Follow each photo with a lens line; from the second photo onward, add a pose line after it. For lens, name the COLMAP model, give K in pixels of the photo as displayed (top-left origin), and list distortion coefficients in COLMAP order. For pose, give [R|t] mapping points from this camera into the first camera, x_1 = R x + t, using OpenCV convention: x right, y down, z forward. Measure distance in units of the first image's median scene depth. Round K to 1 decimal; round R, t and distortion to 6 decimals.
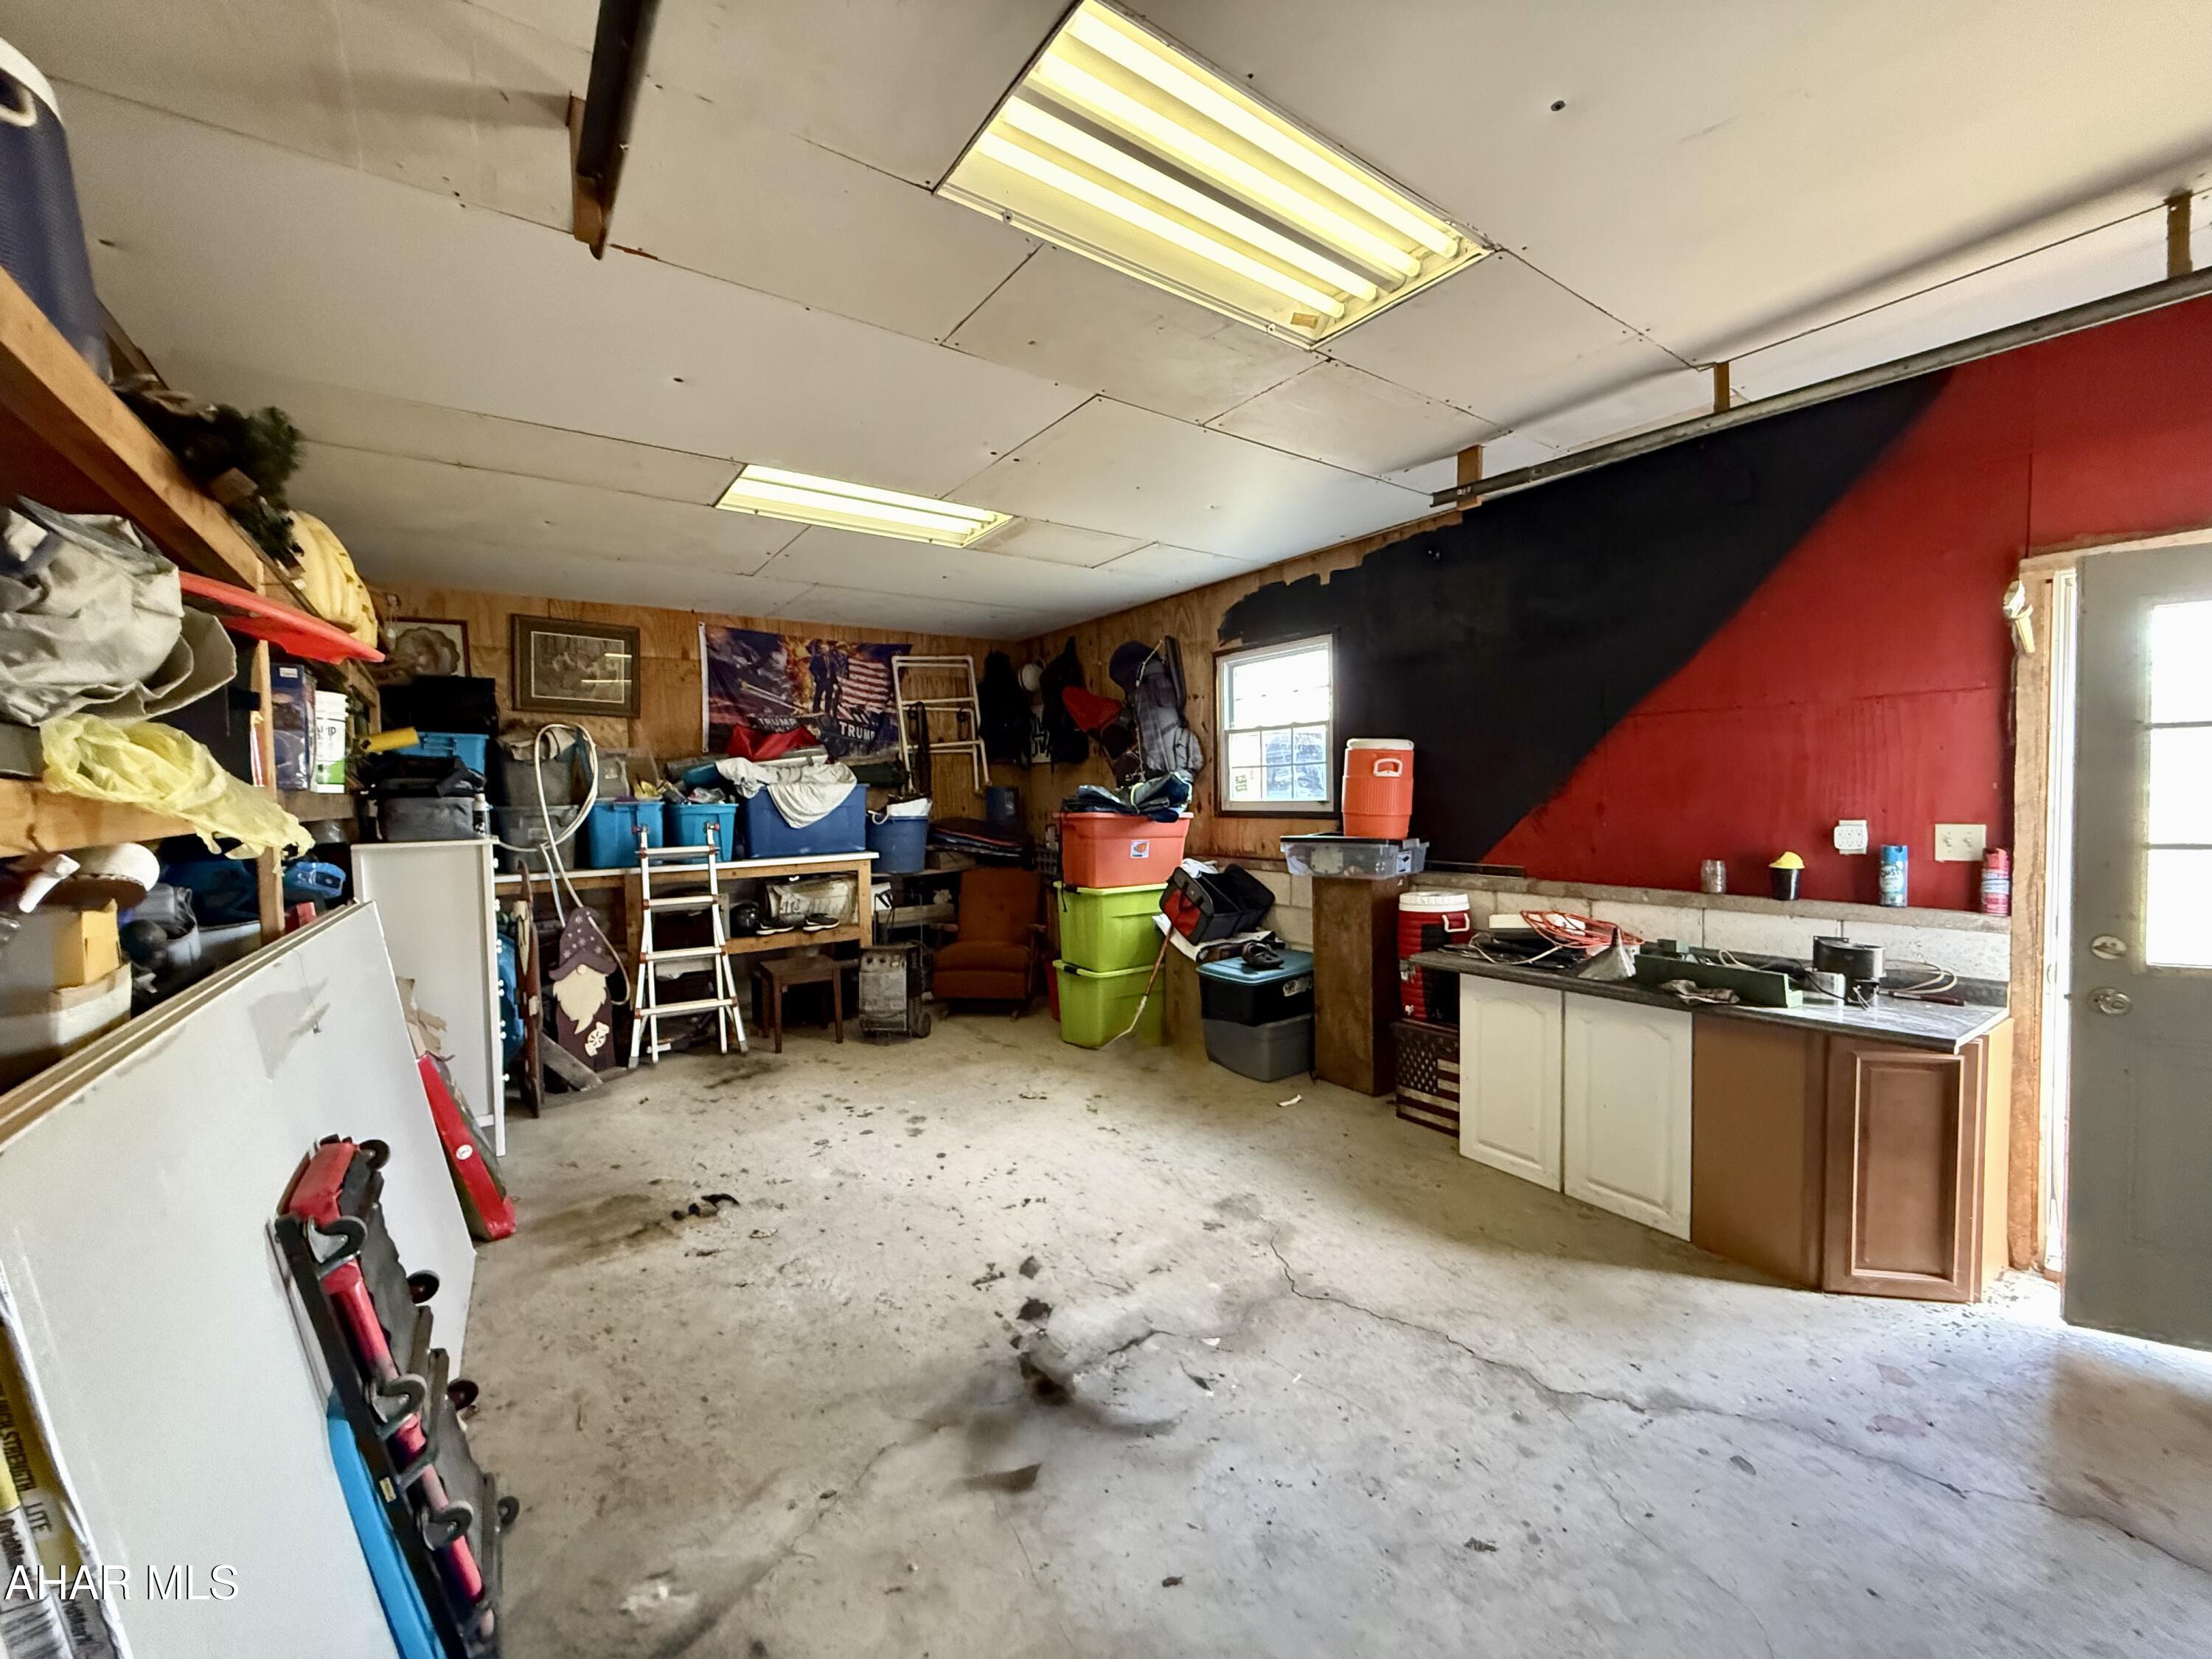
lens RADIAL K [[877.9, 0, 1097.0], [0, 877.9, 832.3], [0, 0, 1]] dist [-0.000634, 0.000127]
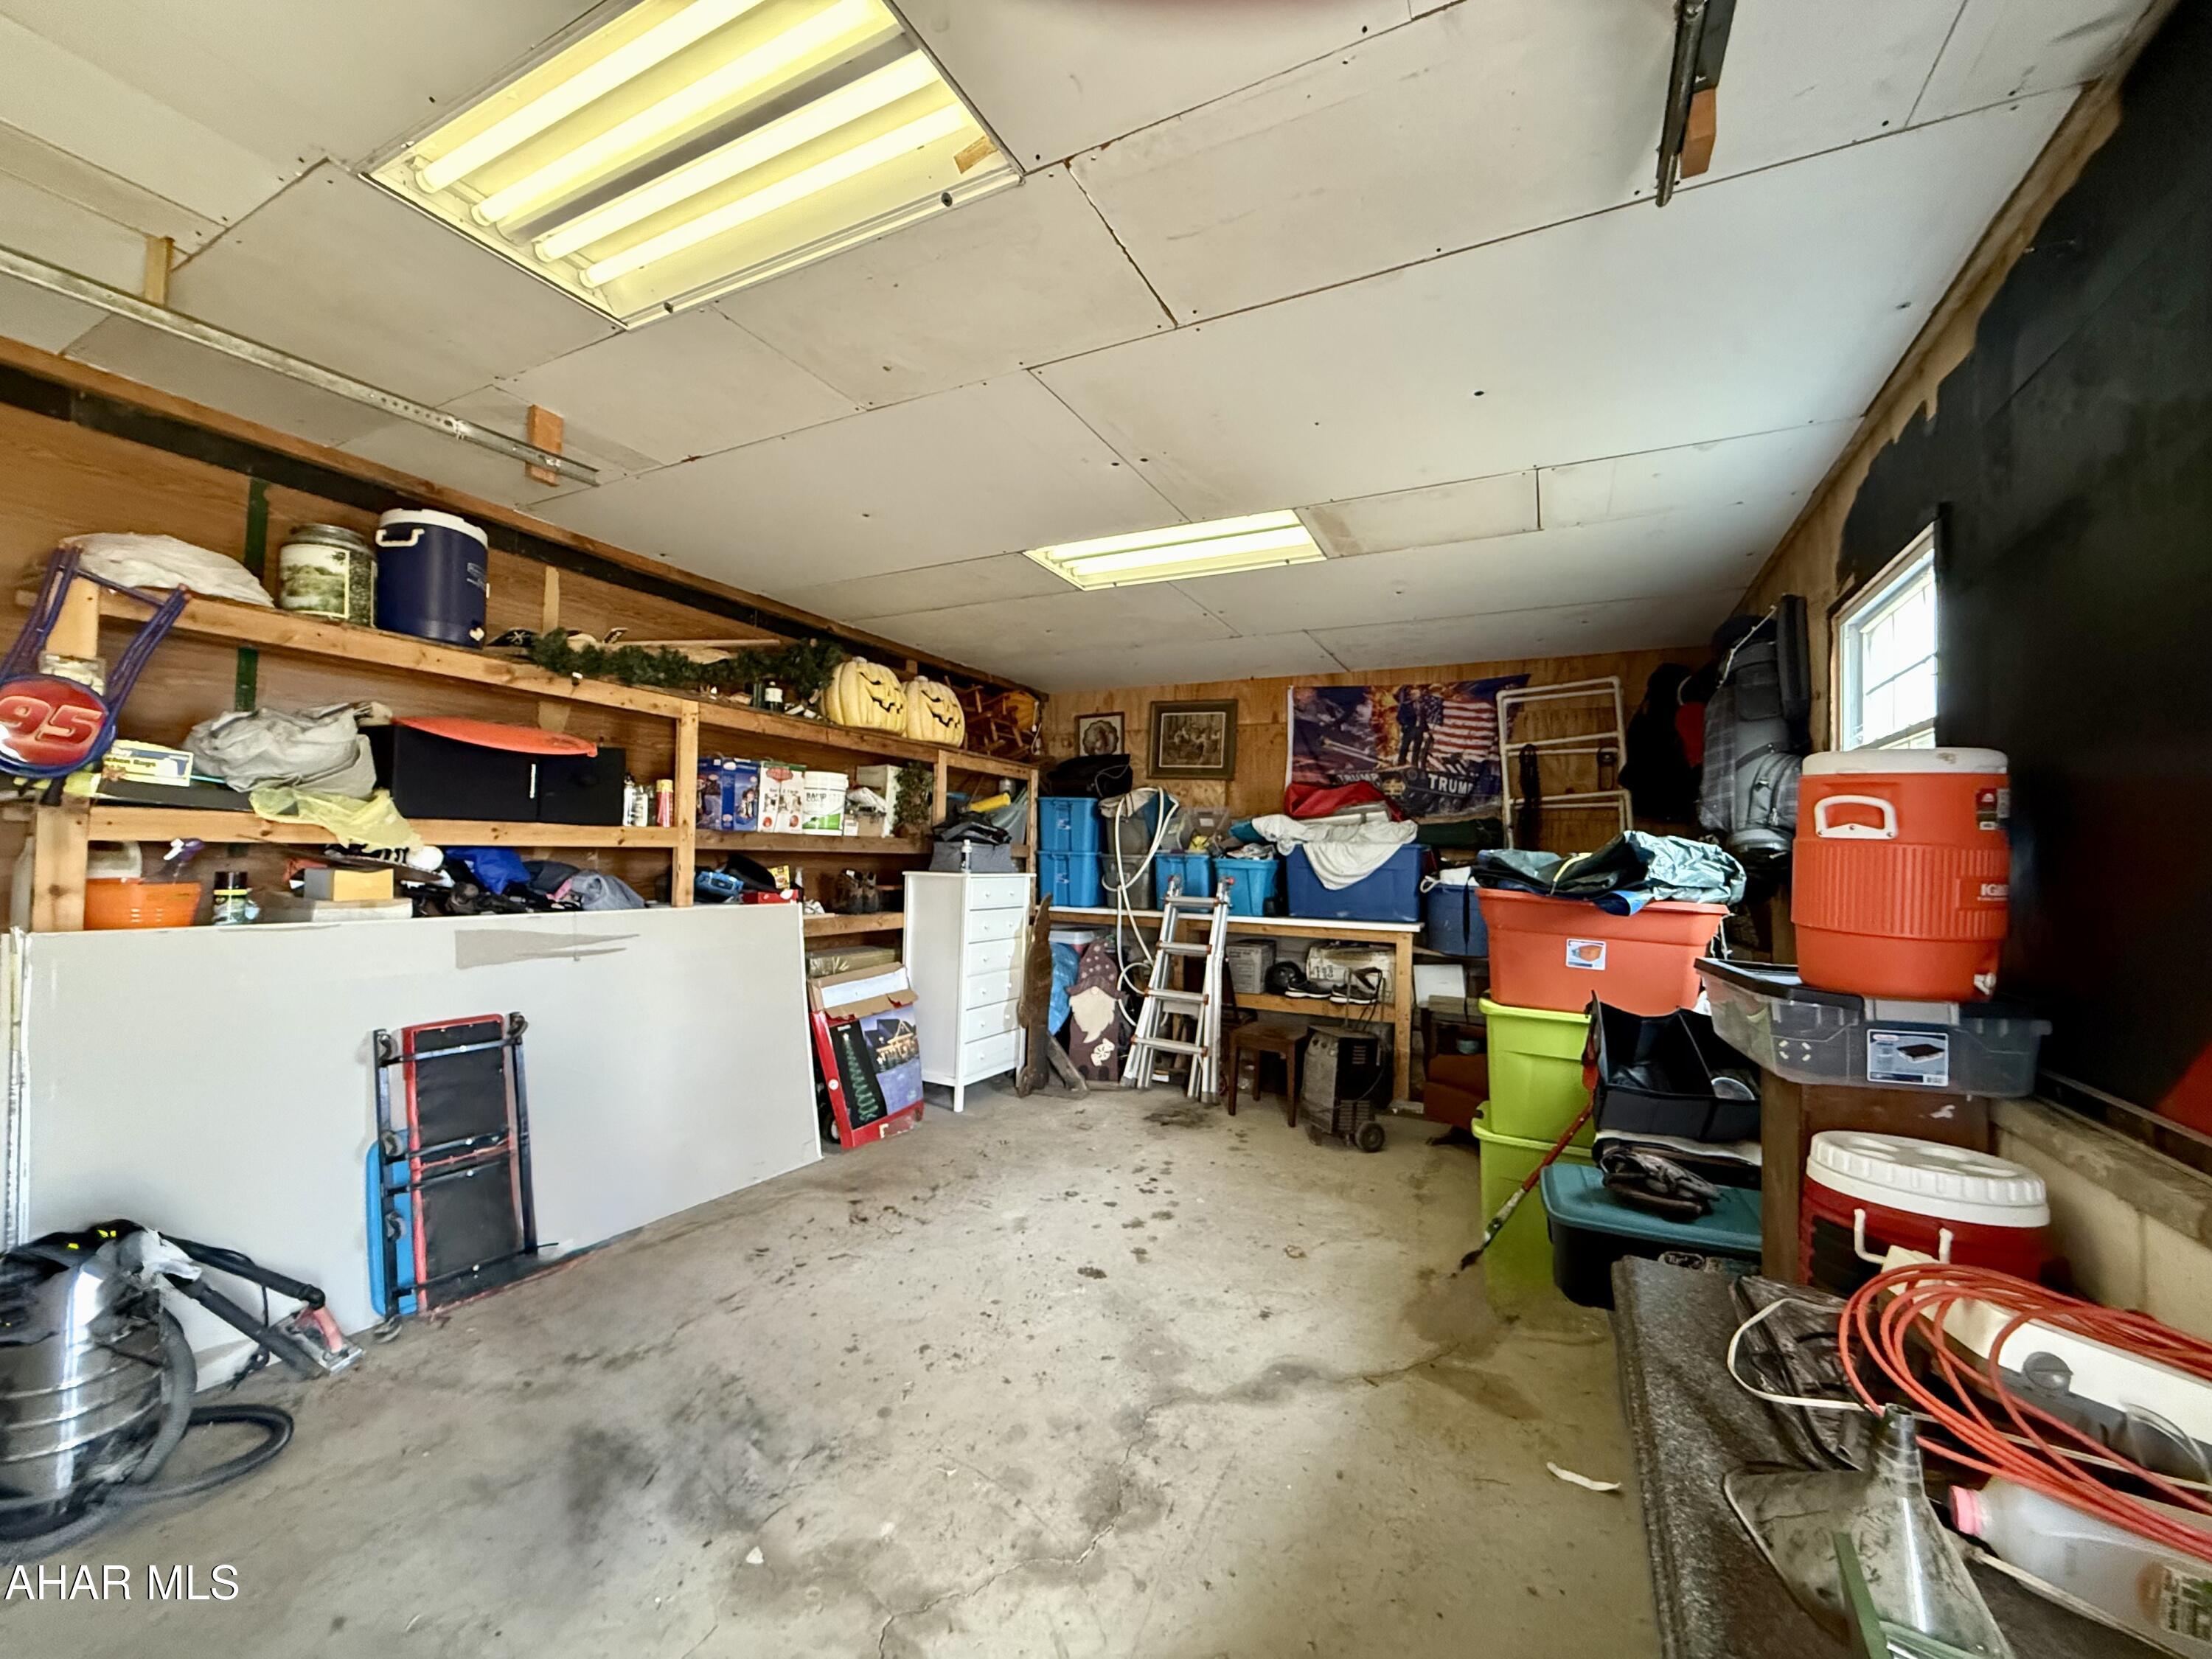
lens RADIAL K [[877.9, 0, 1099.2], [0, 877.9, 829.5], [0, 0, 1]] dist [-0.000634, 0.000127]
pose [[0.455266, 0.005442, -0.890339, 0.389523], [-0.074968, 0.996665, -0.032243, -0.020101], [0.887194, 0.081426, 0.454155, 0.357162]]
